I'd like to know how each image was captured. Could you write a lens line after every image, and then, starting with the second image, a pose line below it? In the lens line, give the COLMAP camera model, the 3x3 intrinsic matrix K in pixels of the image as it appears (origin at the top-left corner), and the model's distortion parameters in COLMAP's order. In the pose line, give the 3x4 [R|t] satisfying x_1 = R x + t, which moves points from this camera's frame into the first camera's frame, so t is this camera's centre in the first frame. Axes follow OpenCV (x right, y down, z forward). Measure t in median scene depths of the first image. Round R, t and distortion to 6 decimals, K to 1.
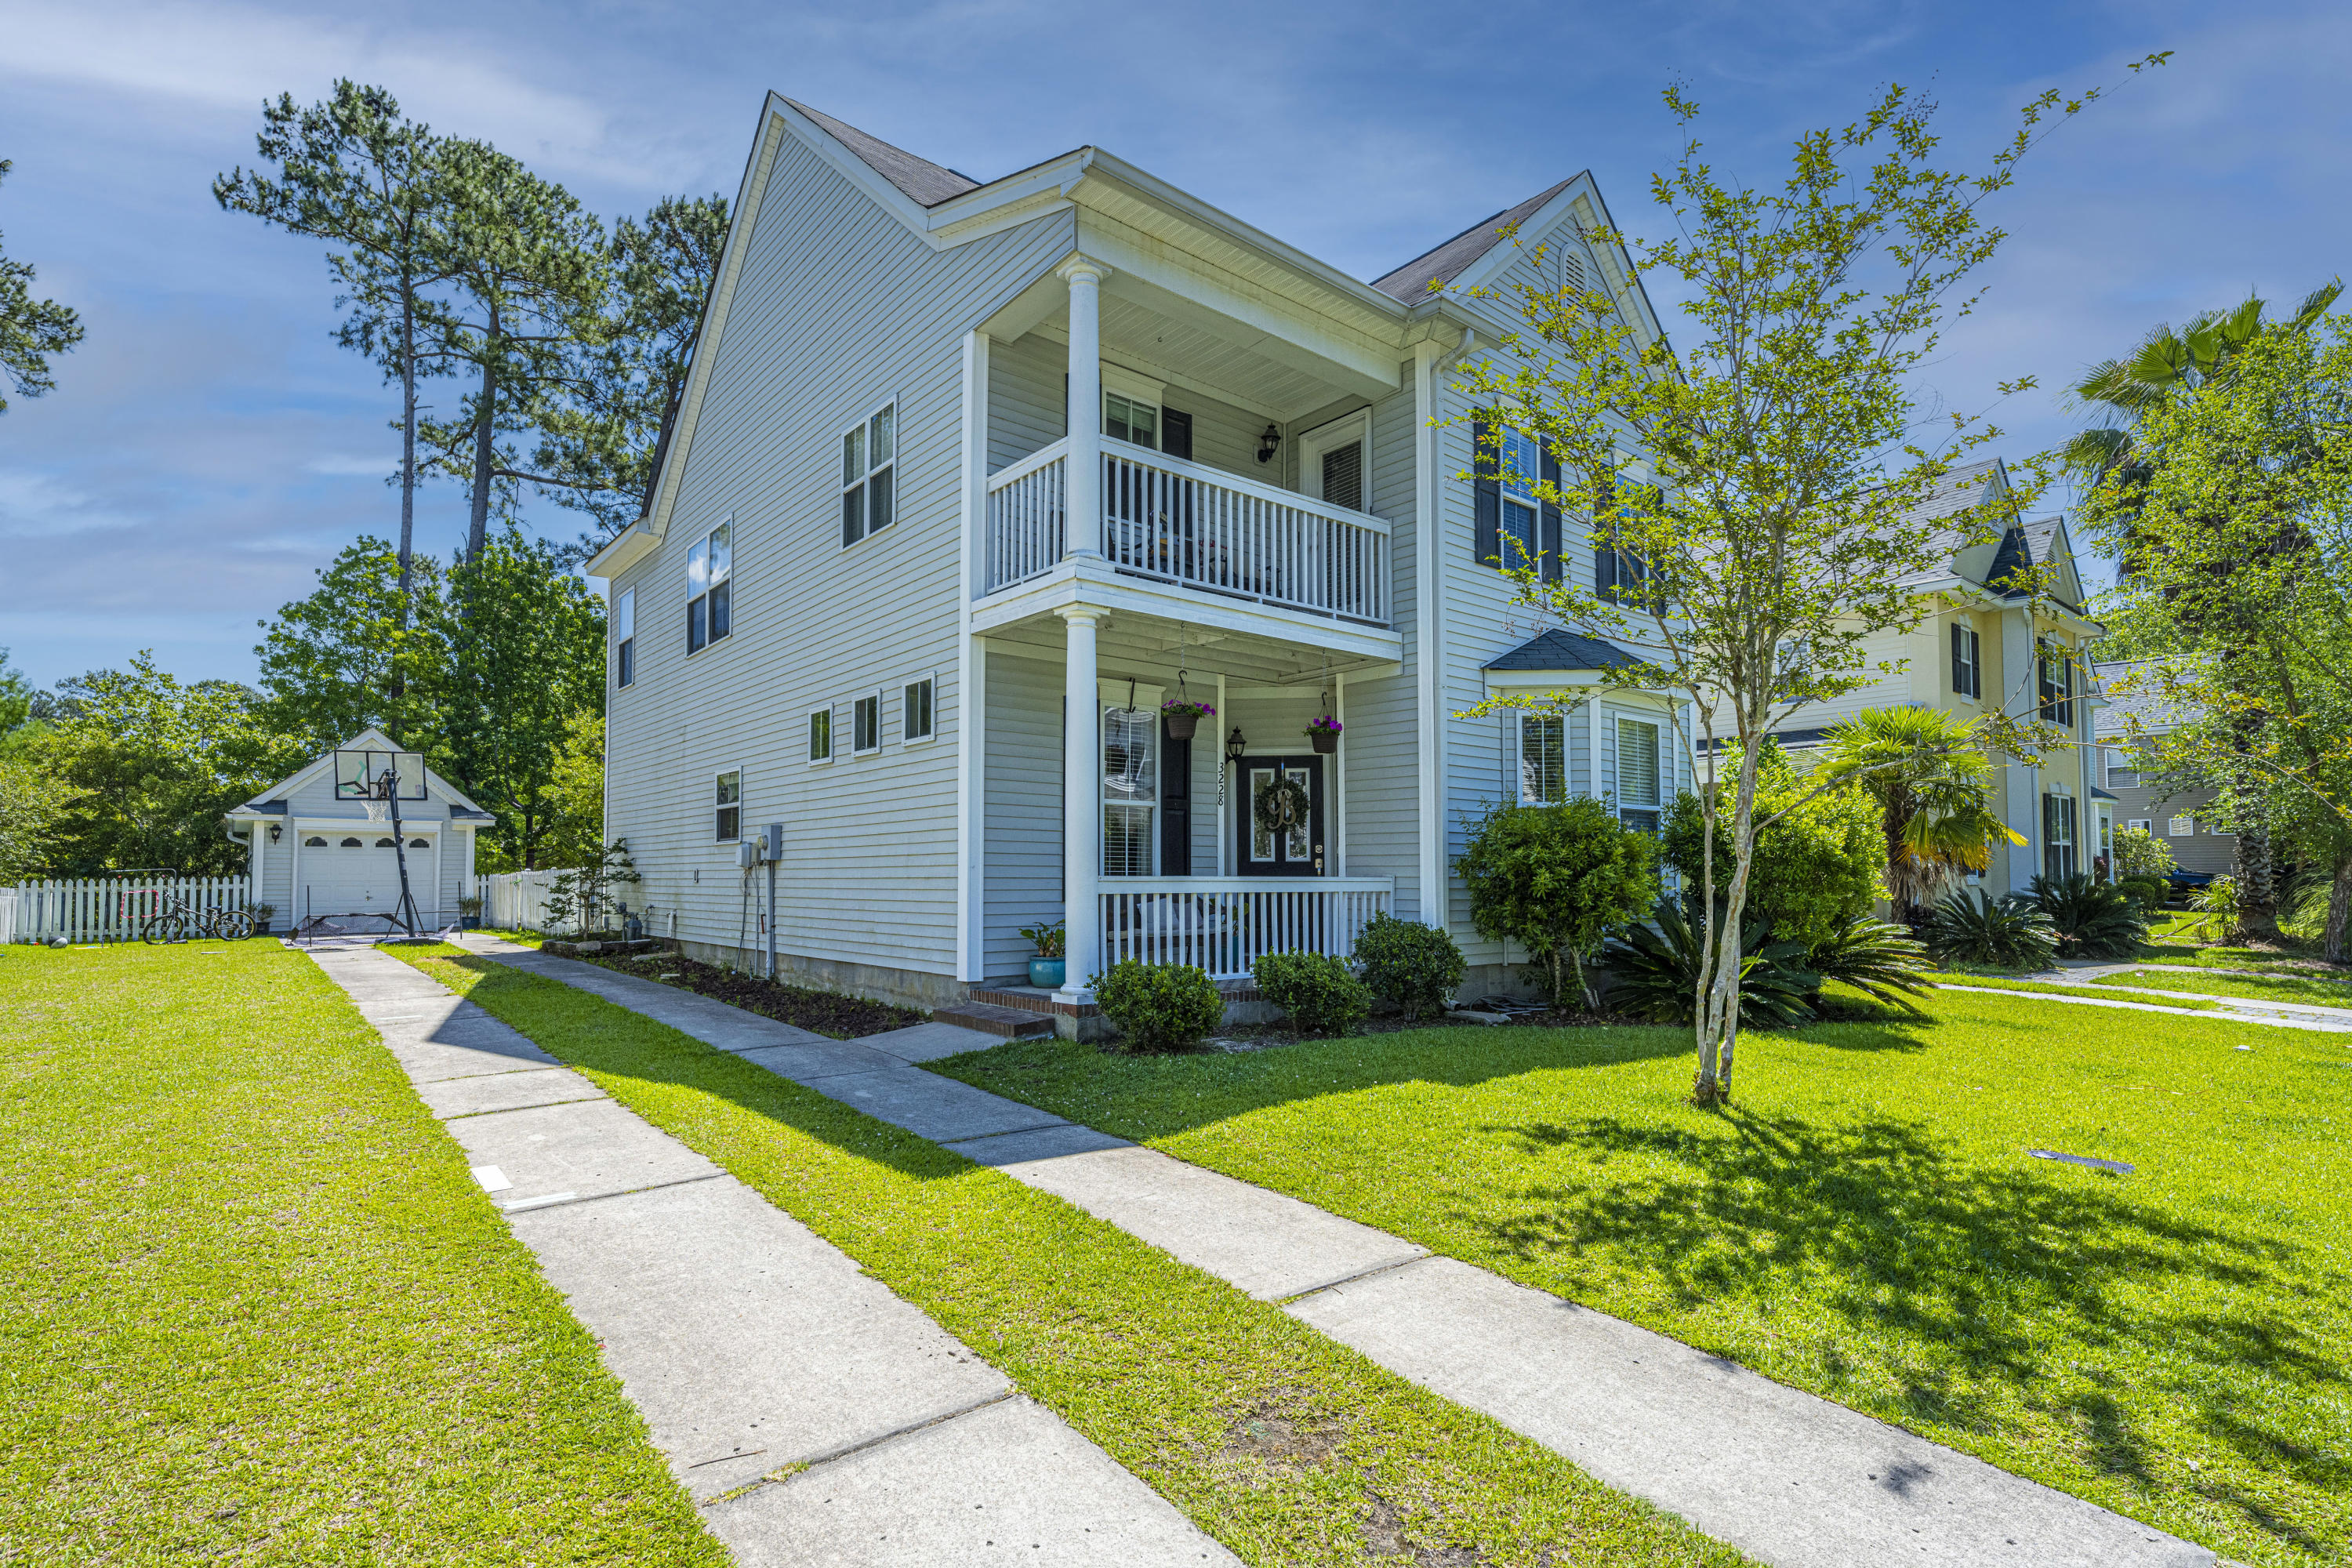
lens RADIAL K [[1127.3, 0, 1162.3], [0, 1127.3, 825.2], [0, 0, 1]] dist [-0.001993, 0.000591]
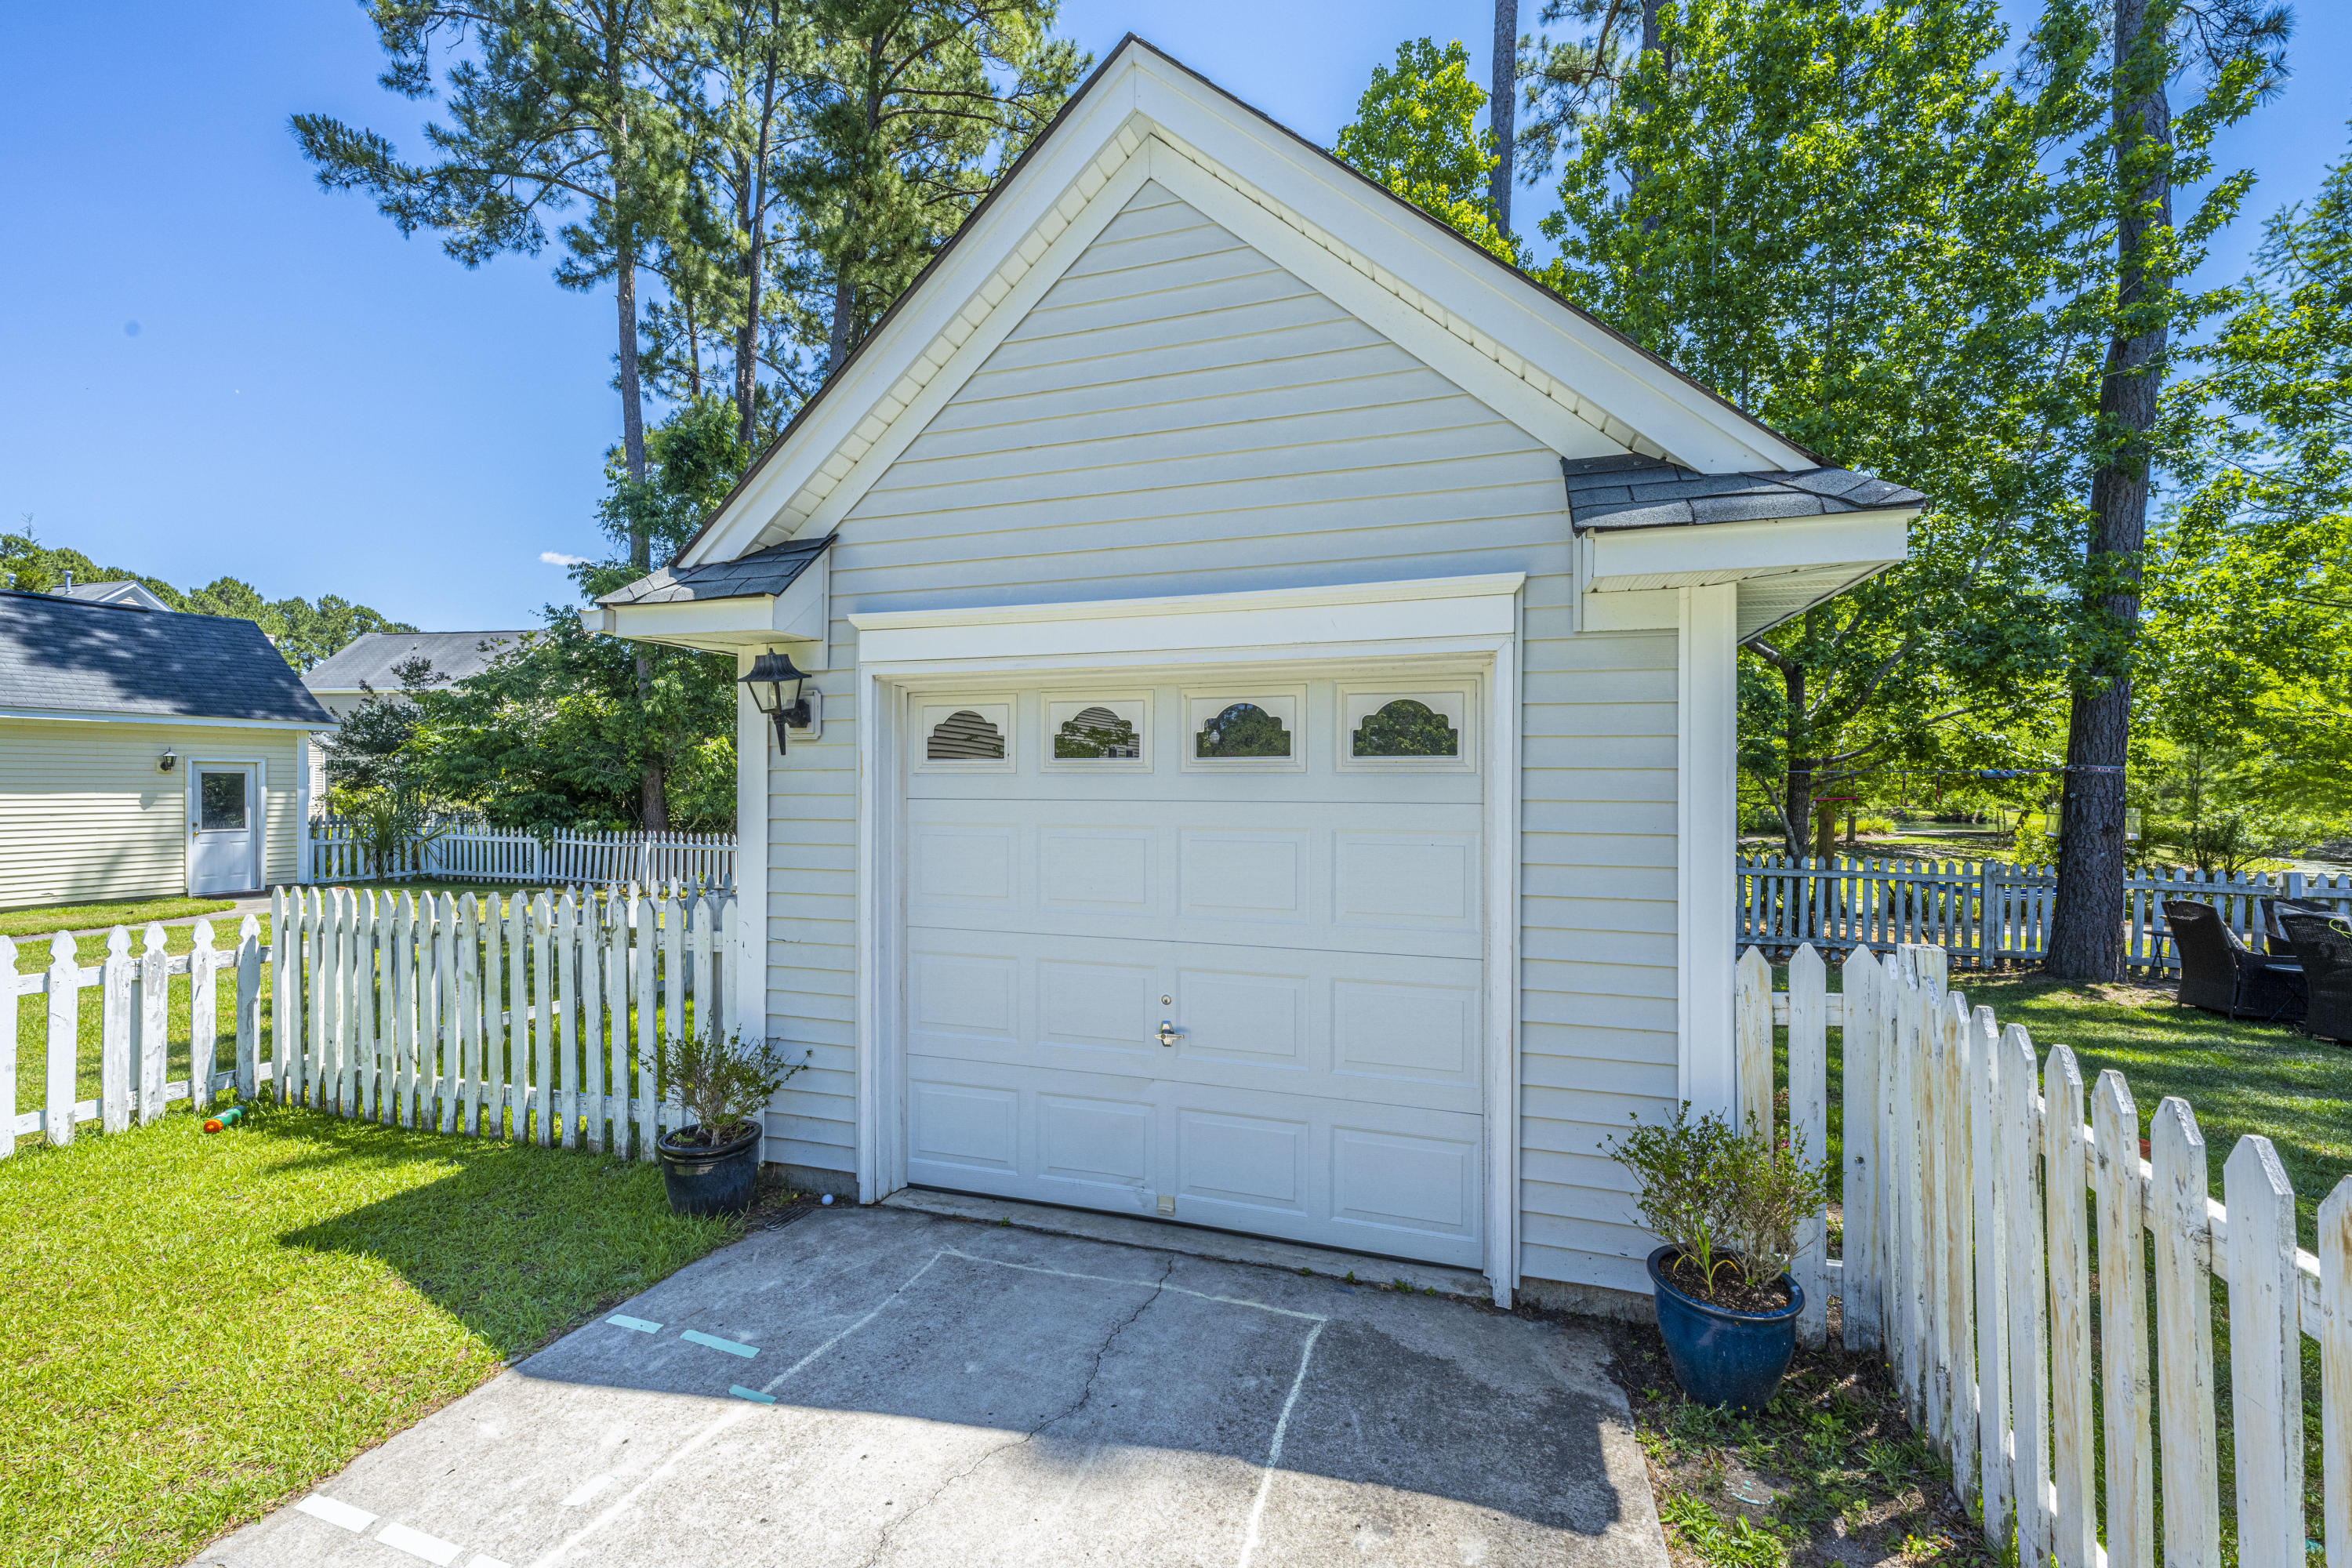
lens RADIAL K [[936.7, 0, 1170.1], [0, 936.7, 778.1], [0, 0, 1]] dist [-0.000477, 0.000034]
pose [[0.531007, 0.000535, -0.847368, -0.614015], [0.027597, 0.999458, 0.017924, 0.021209], [0.846918, -0.032903, 0.530704, 0.982820]]
